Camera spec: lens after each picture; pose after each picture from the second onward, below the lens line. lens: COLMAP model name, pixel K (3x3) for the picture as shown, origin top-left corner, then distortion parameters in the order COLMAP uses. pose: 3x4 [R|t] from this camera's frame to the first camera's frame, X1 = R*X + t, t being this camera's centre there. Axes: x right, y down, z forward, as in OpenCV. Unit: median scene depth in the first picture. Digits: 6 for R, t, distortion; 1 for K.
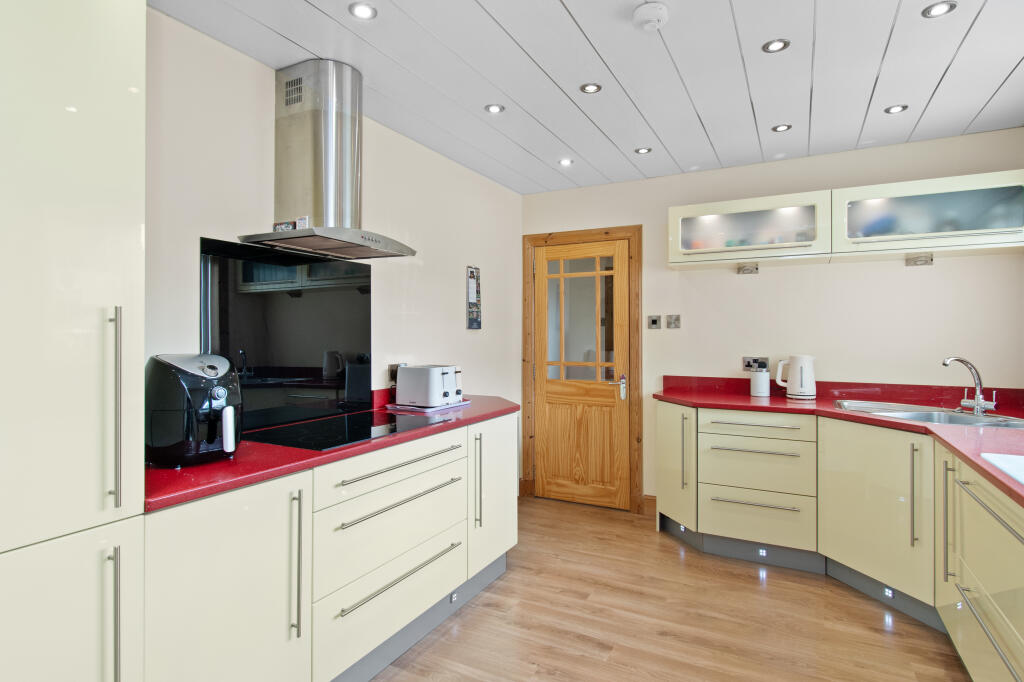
lens RADIAL K [[546.1, 0, 518.7], [0, 546.1, 331.3], [0, 0, 1]] dist [0.000956, -0.001268]
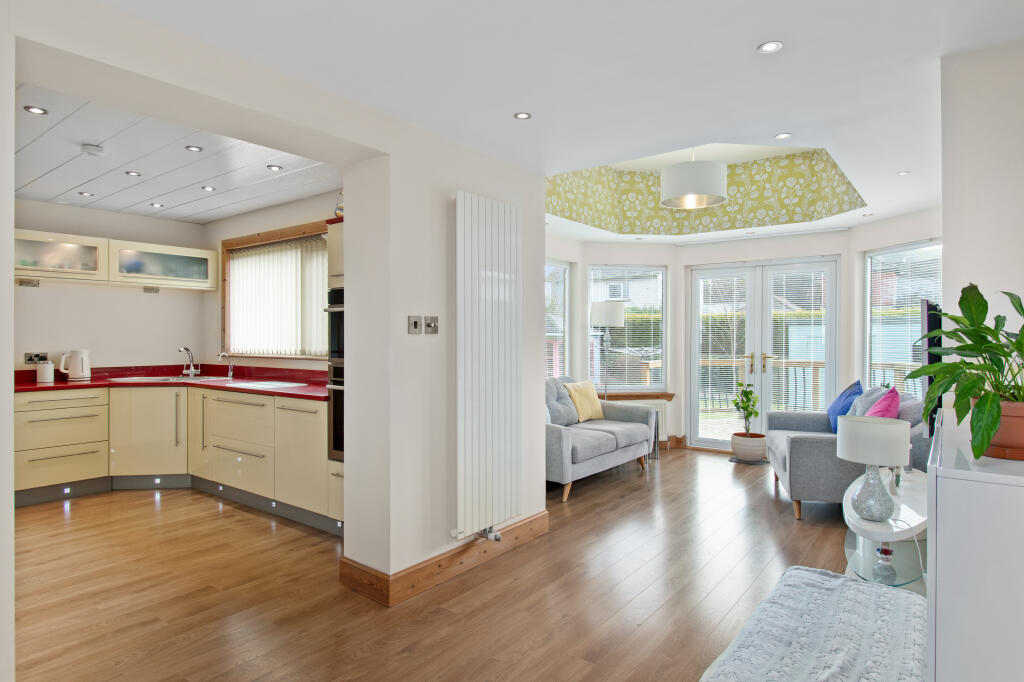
lens RADIAL K [[579.2, 0, 513.4], [0, 579.2, 337.1], [0, 0, 1]] dist [0.013133, -0.010023]
pose [[0.172117, -0.000853, 0.985076, -0.785677], [-0.003055, 0.999994, 0.001400, 0.005736], [-0.985072, -0.003251, 0.172113, -0.366884]]
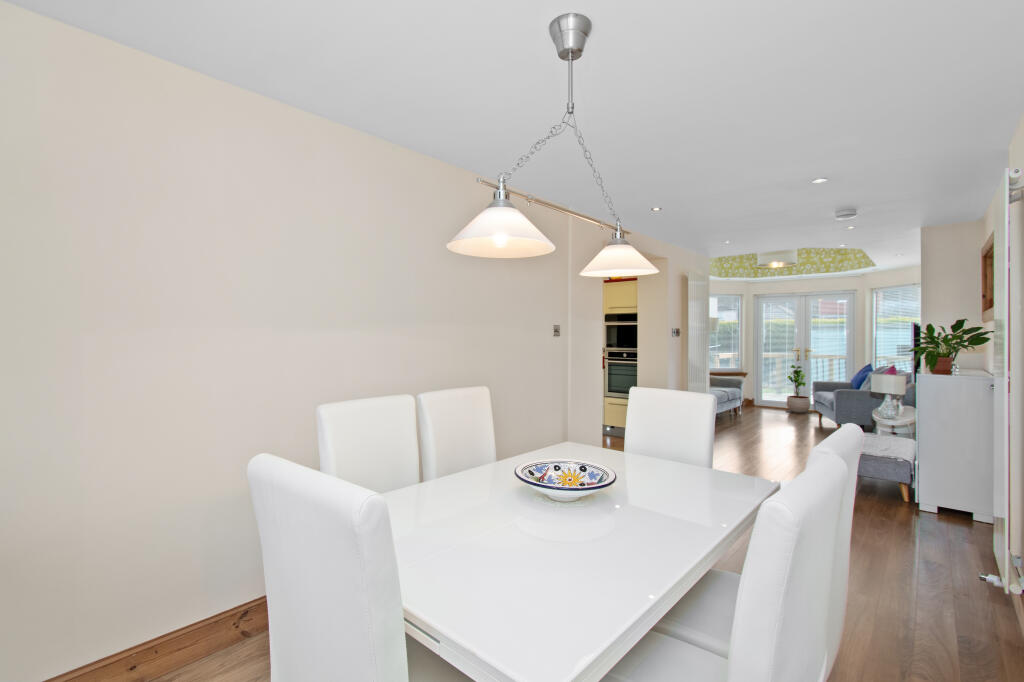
lens RADIAL K [[465.7, 0, 518.9], [0, 465.7, 337.4], [0, 0, 1]] dist [-0.001244, 0.000286]
pose [[0.245867, 0.000667, 0.969303, -1.632449], [-0.007078, 0.999974, 0.001108, 0.007448], [-0.969278, -0.007133, 0.245865, 0.056995]]
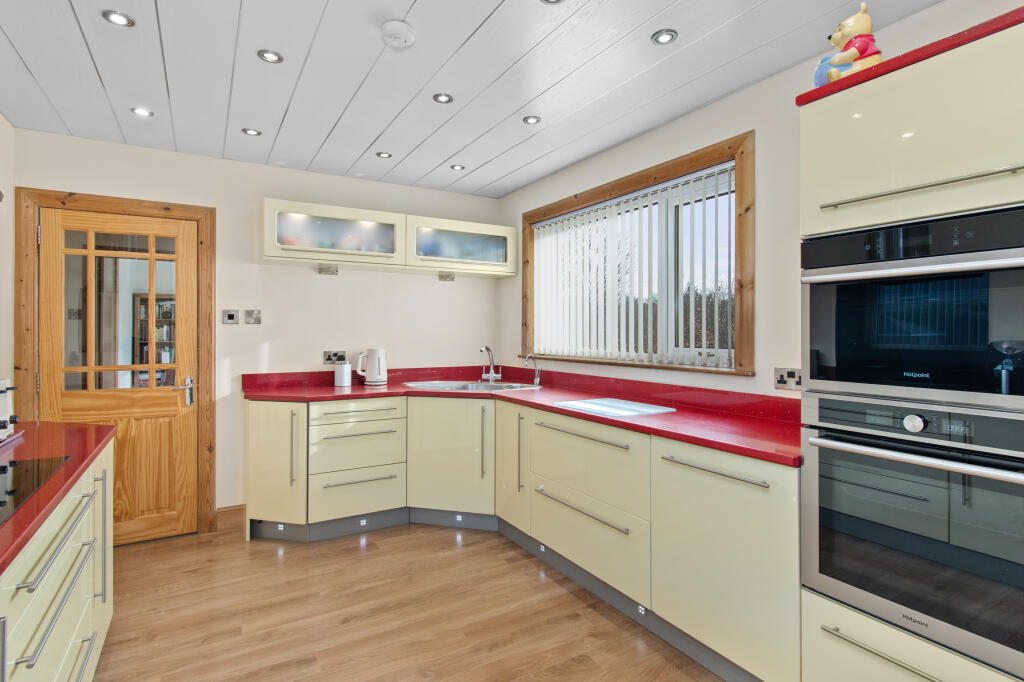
lens RADIAL K [[520.6, 0, 517.3], [0, 520.6, 327.0], [0, 0, 1]] dist [0.003287, -0.002459]
pose [[0.517185, 0.006098, 0.855852, -0.300407], [-0.004961, 0.999979, -0.004127, 0.001670], [-0.855859, -0.002112, 0.517205, 0.158305]]
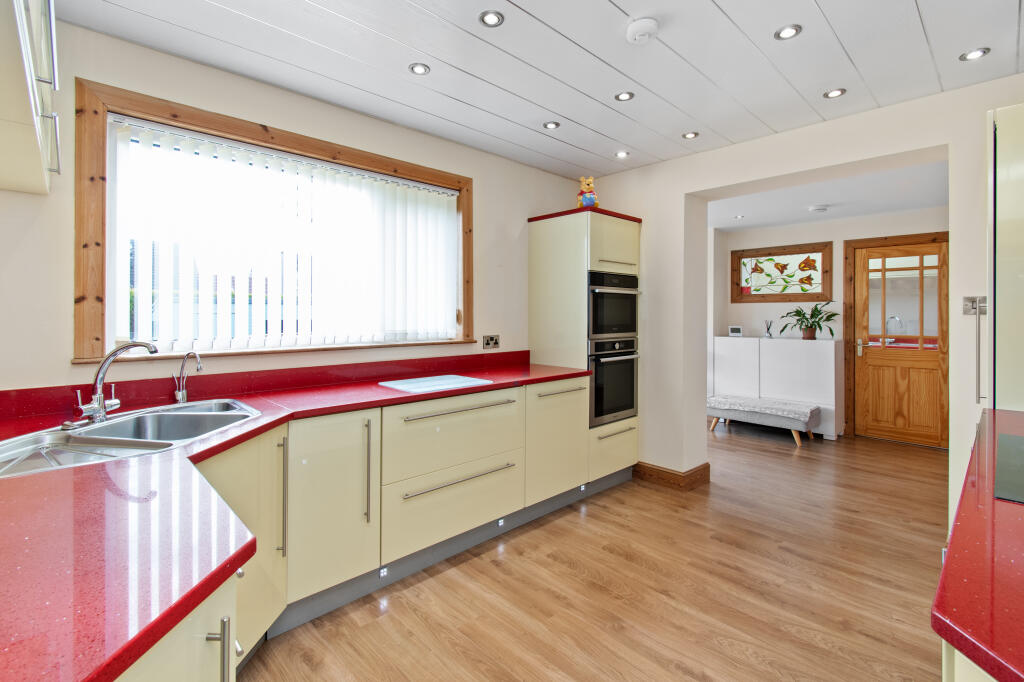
lens RADIAL K [[465.7, 0, 507.7], [0, 465.7, 314.8], [0, 0, 1]] dist [-0.001244, 0.000286]
pose [[-0.944637, -0.000294, 0.328118, 0.107941], [-0.002356, 0.999980, -0.005888, 0.012710], [-0.328110, -0.006335, -0.944618, 1.166734]]
